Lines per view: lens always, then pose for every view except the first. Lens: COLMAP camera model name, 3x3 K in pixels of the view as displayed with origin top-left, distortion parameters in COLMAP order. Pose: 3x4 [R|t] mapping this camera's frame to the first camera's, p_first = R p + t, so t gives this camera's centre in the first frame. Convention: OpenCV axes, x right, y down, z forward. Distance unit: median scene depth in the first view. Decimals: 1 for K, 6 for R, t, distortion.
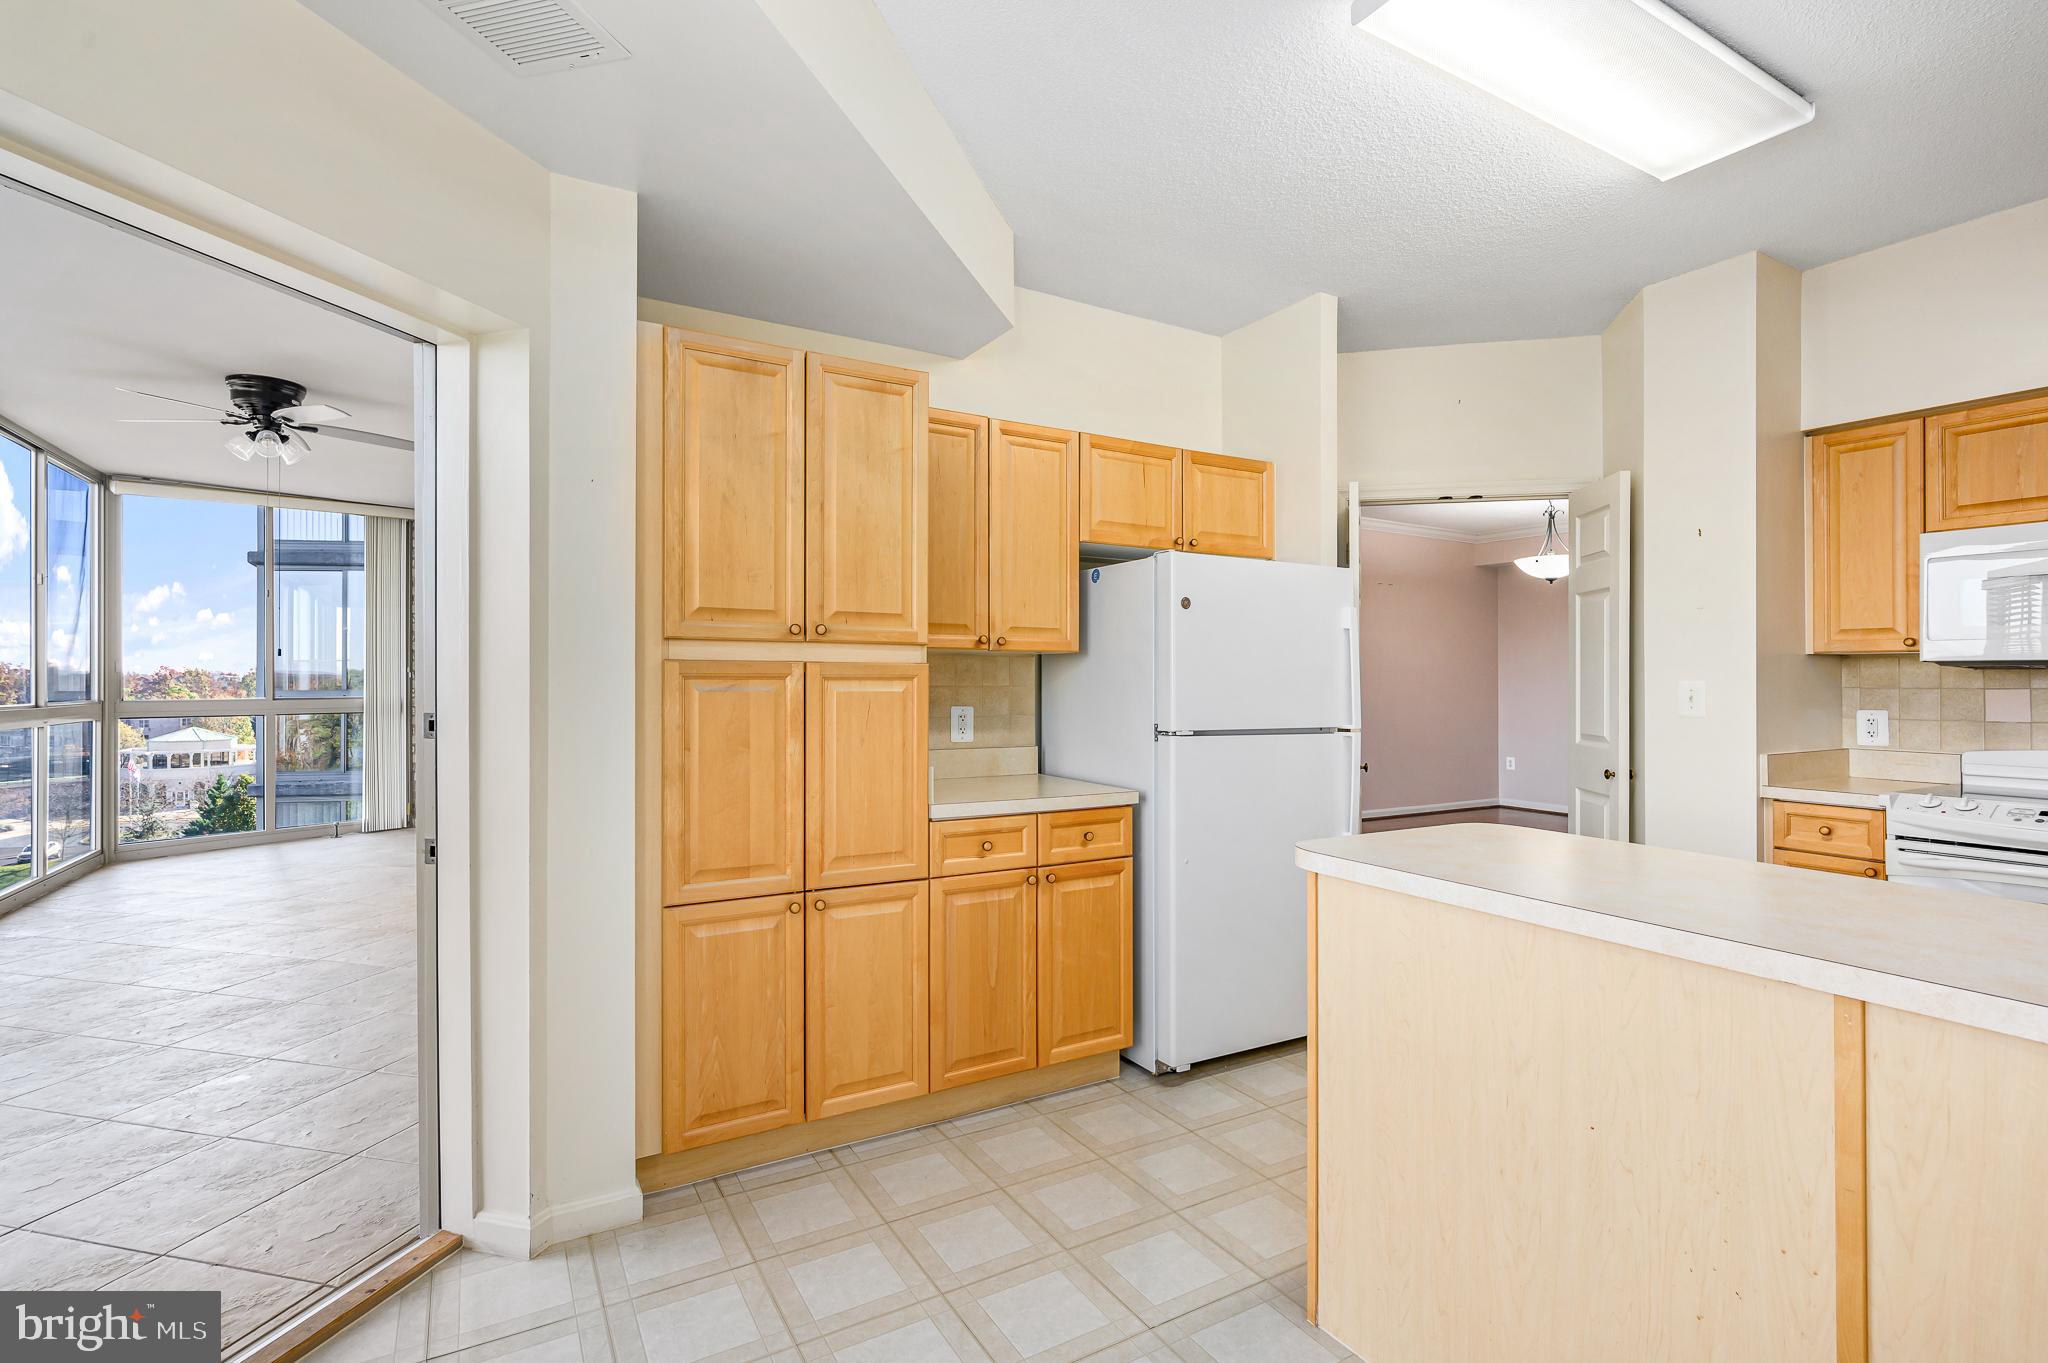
lens RADIAL K [[978.0, 0, 1024.0], [0, 978.0, 681.5], [0, 0, 1]] dist [-0.000858, 0.000303]
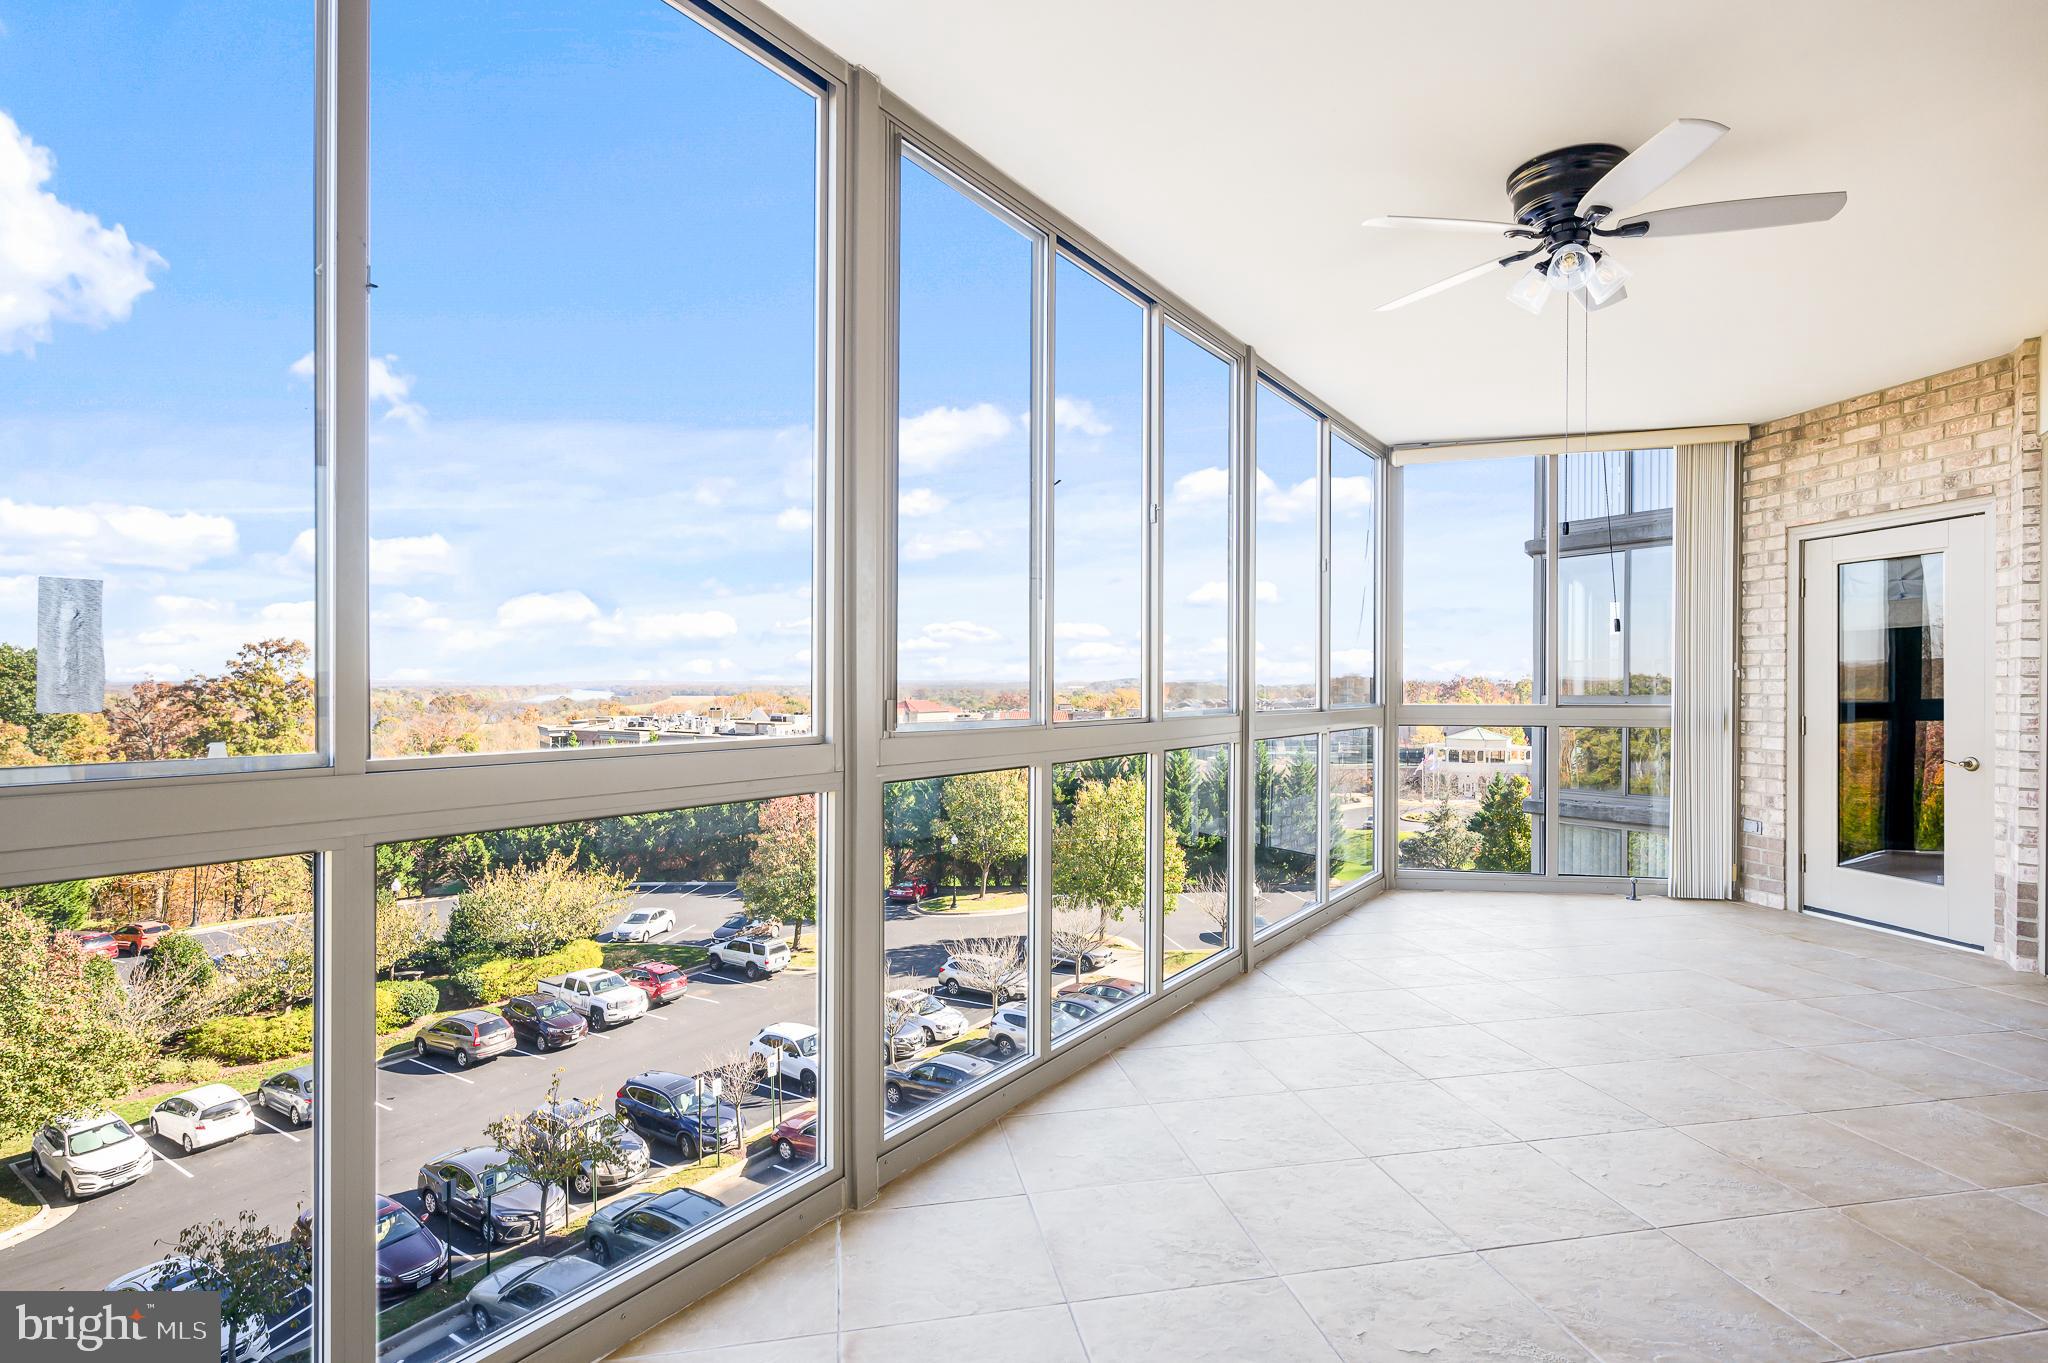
lens RADIAL K [[1005.9, 0, 1031.0], [0, 1005.9, 698.6], [0, 0, 1]] dist [-0.003304, -0.000276]
pose [[0.432293, 0.011299, -0.901662, -0.208286], [-0.001456, 0.999929, 0.011832, 0.003526], [0.901732, -0.003802, 0.432279, 0.254568]]
